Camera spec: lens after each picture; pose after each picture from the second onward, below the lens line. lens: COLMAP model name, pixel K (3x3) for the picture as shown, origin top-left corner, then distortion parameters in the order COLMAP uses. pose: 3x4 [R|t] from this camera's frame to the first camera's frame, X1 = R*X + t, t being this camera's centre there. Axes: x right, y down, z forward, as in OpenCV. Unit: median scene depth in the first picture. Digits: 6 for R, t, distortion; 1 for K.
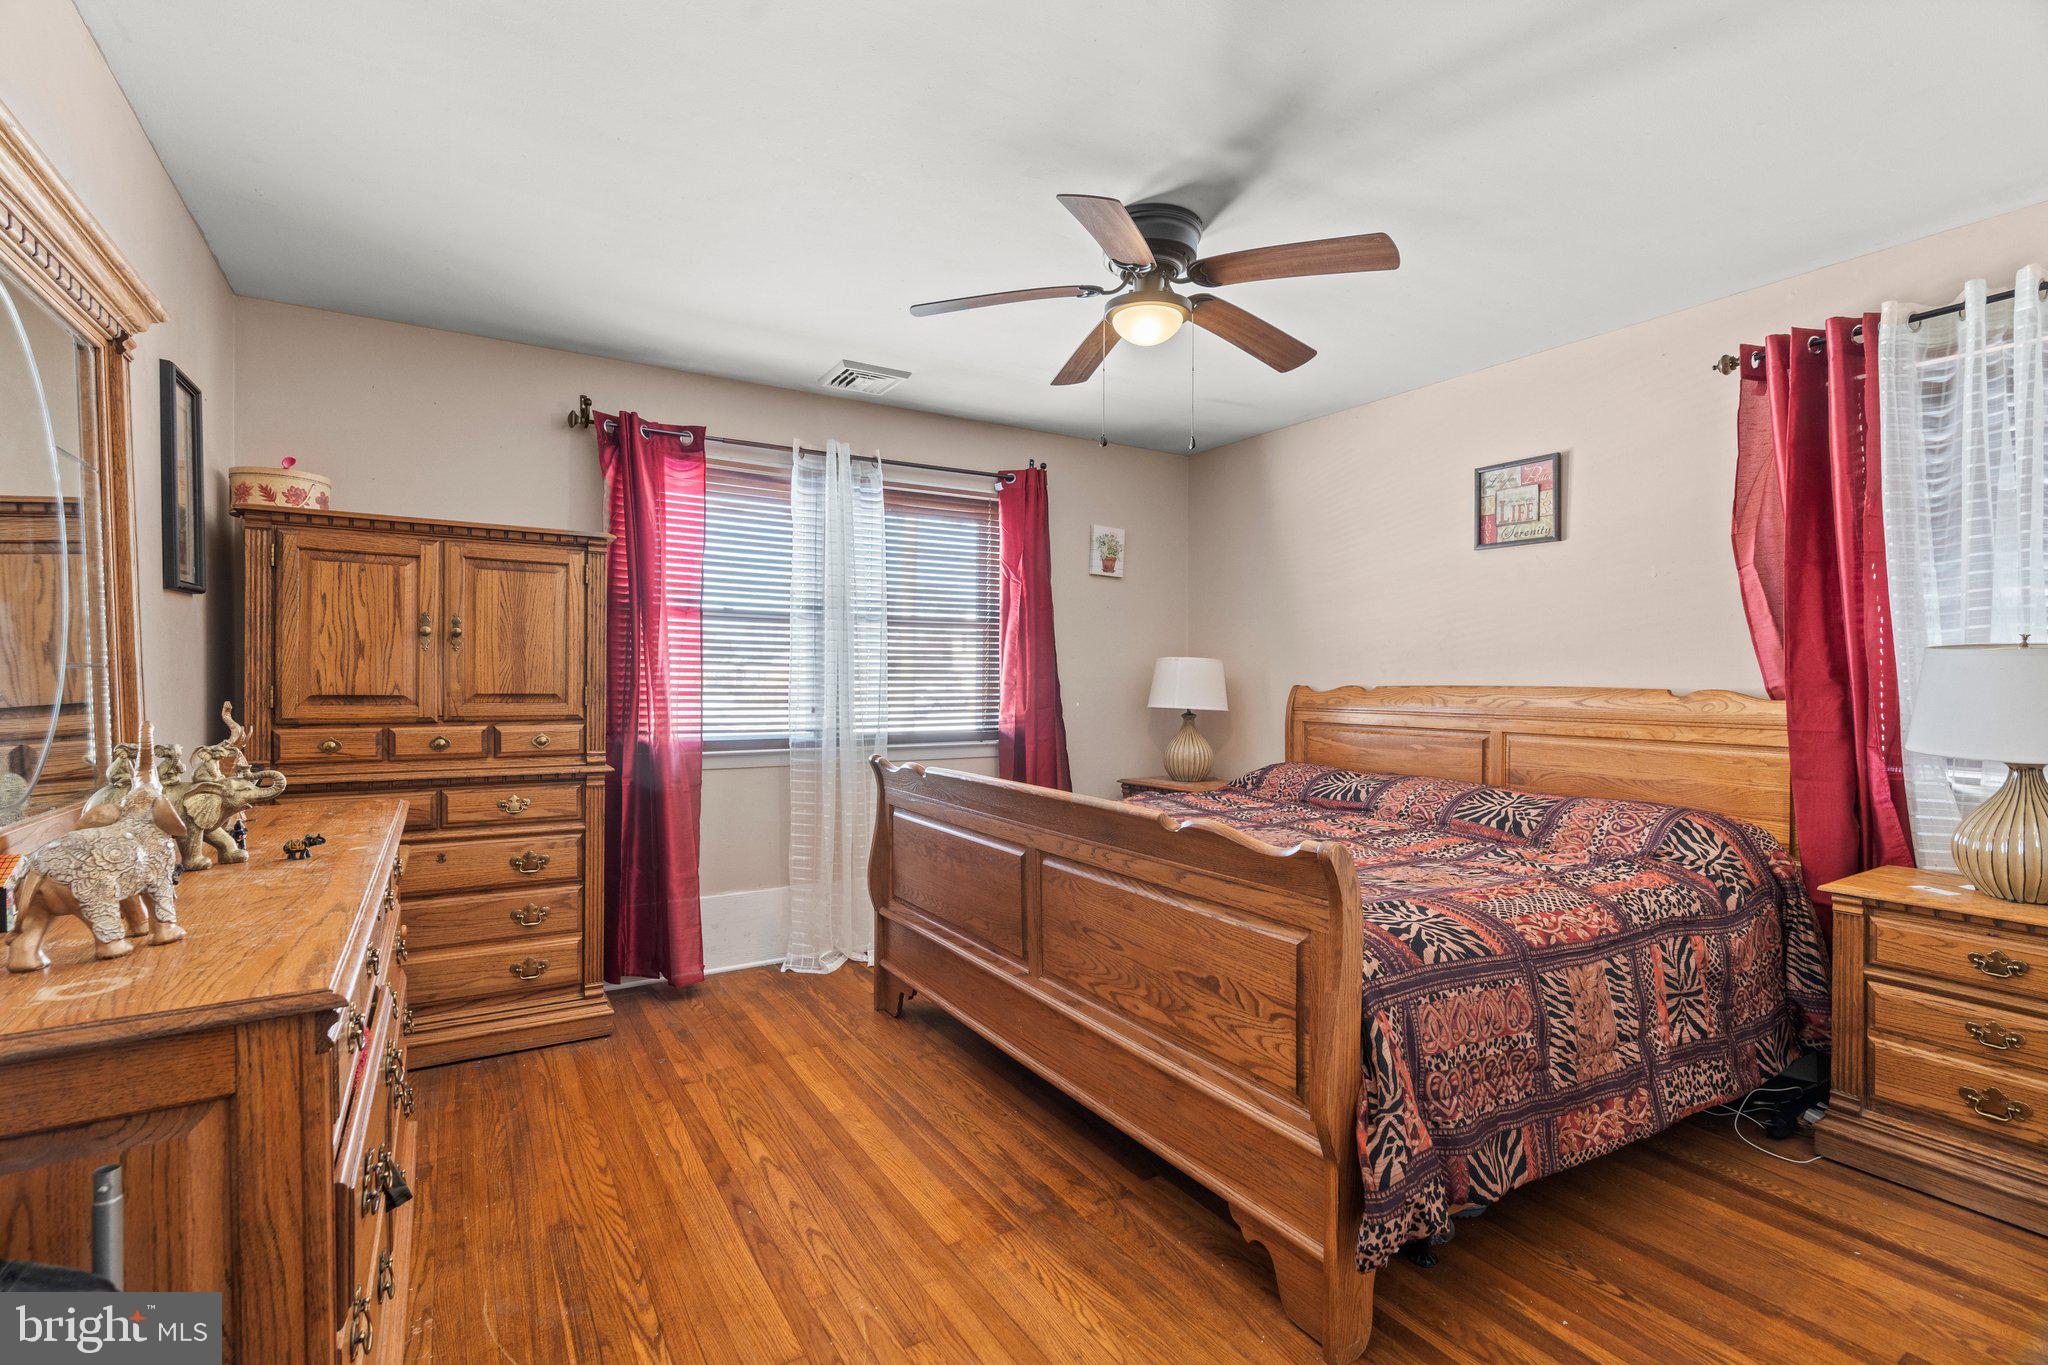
lens RADIAL K [[926.7, 0, 1010.1], [0, 926.7, 687.3], [0, 0, 1]] dist [-0.005596, 0.000003]
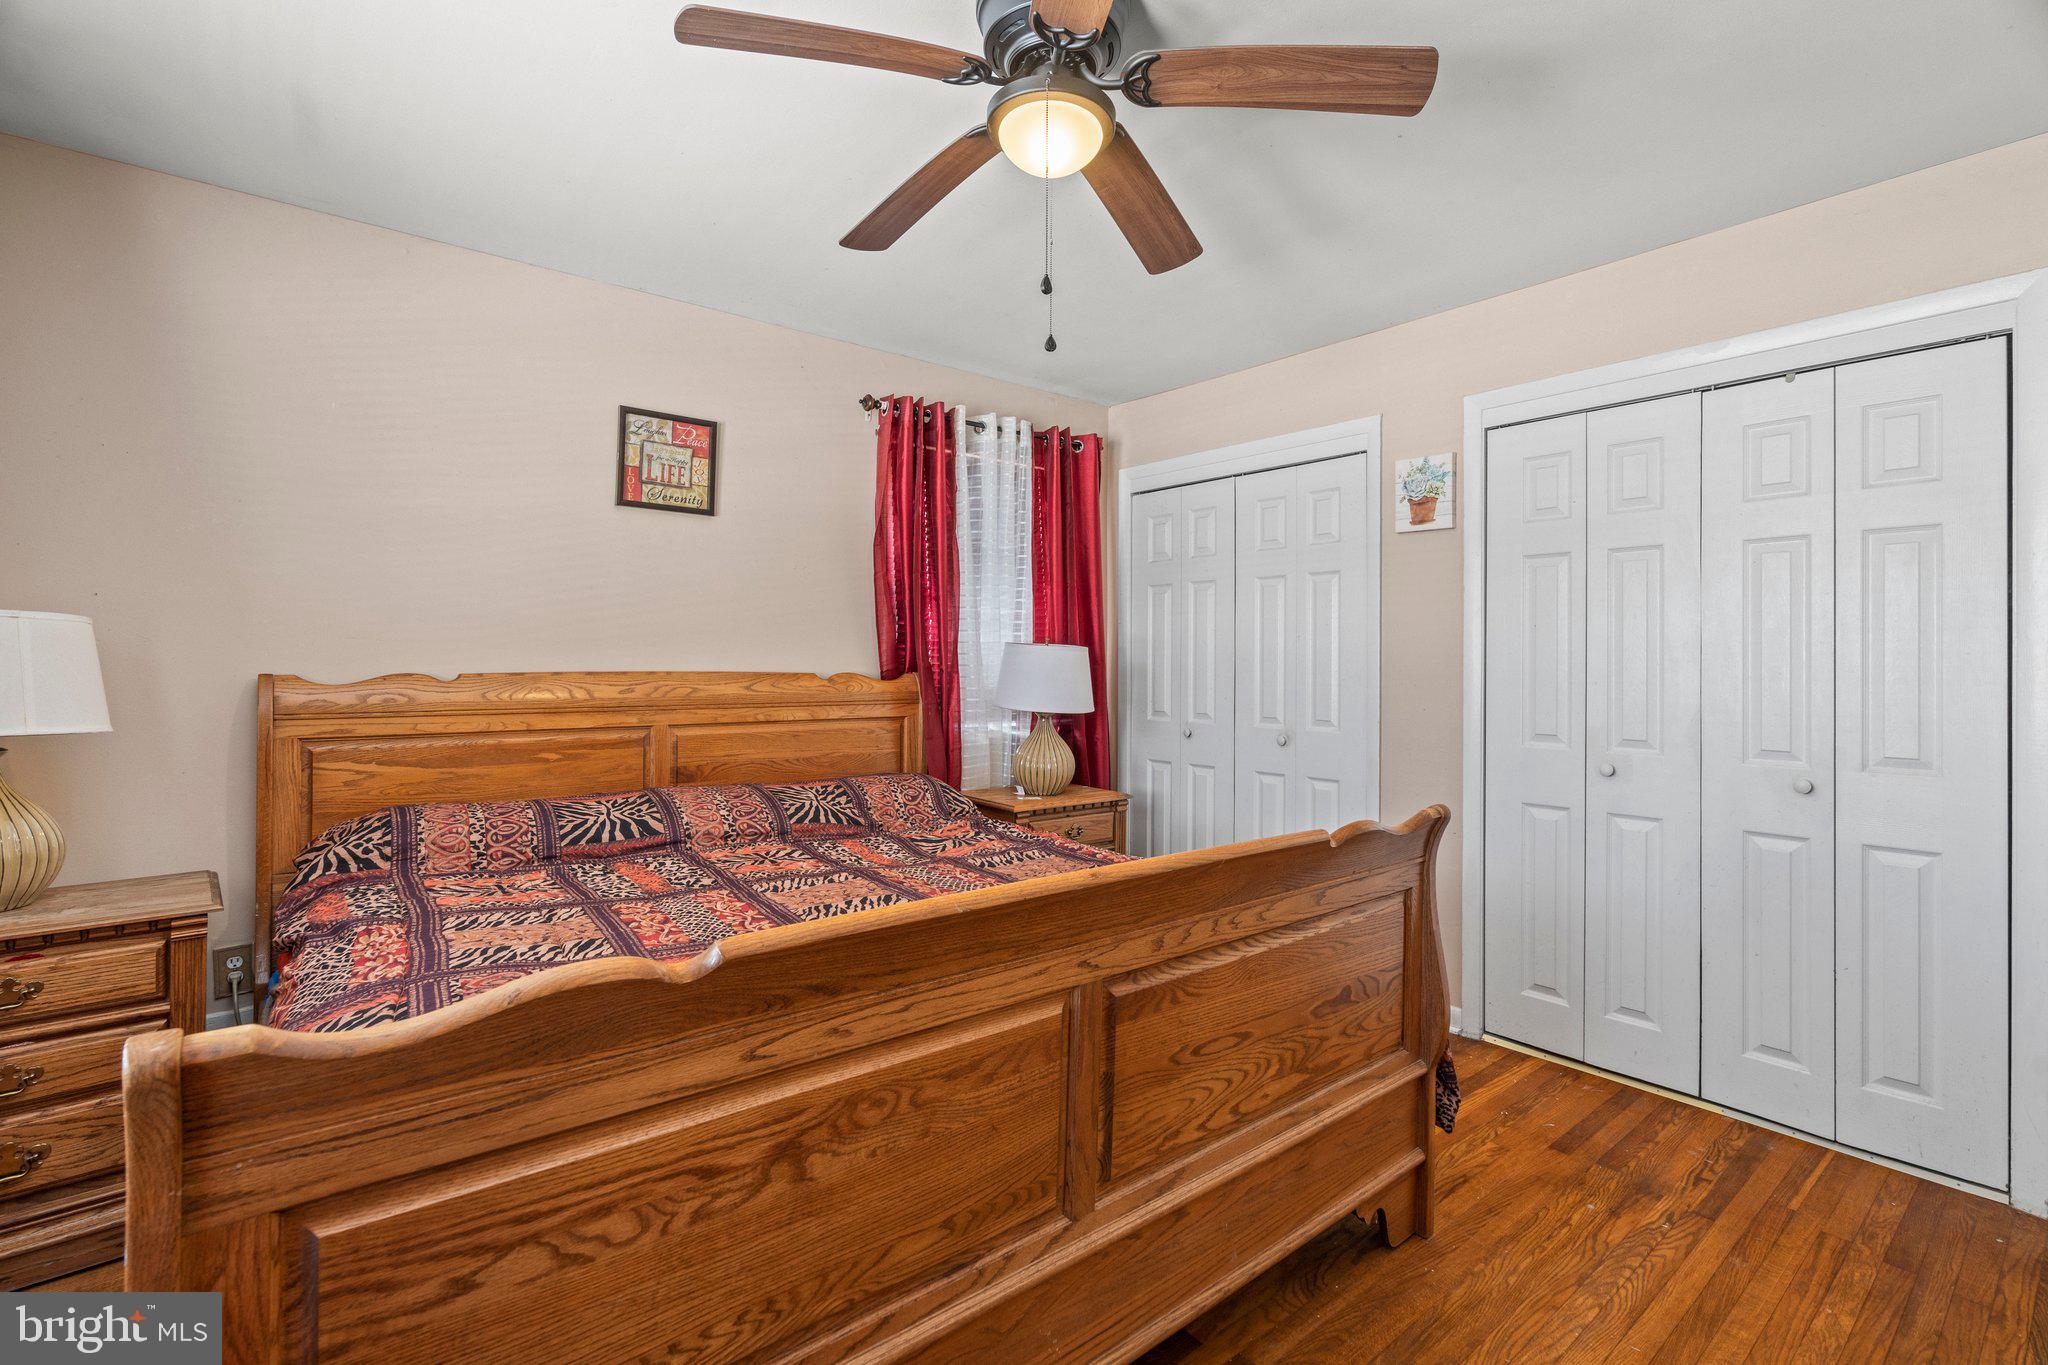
lens RADIAL K [[926.7, 0, 1010.1], [0, 926.7, 664.3], [0, 0, 1]] dist [-0.005596, 0.000003]
pose [[-0.135914, -0.006093, 0.990702, -0.402143], [0.002939, 0.999974, 0.006553, -0.014548], [-0.990716, 0.003802, -0.135892, 0.882977]]
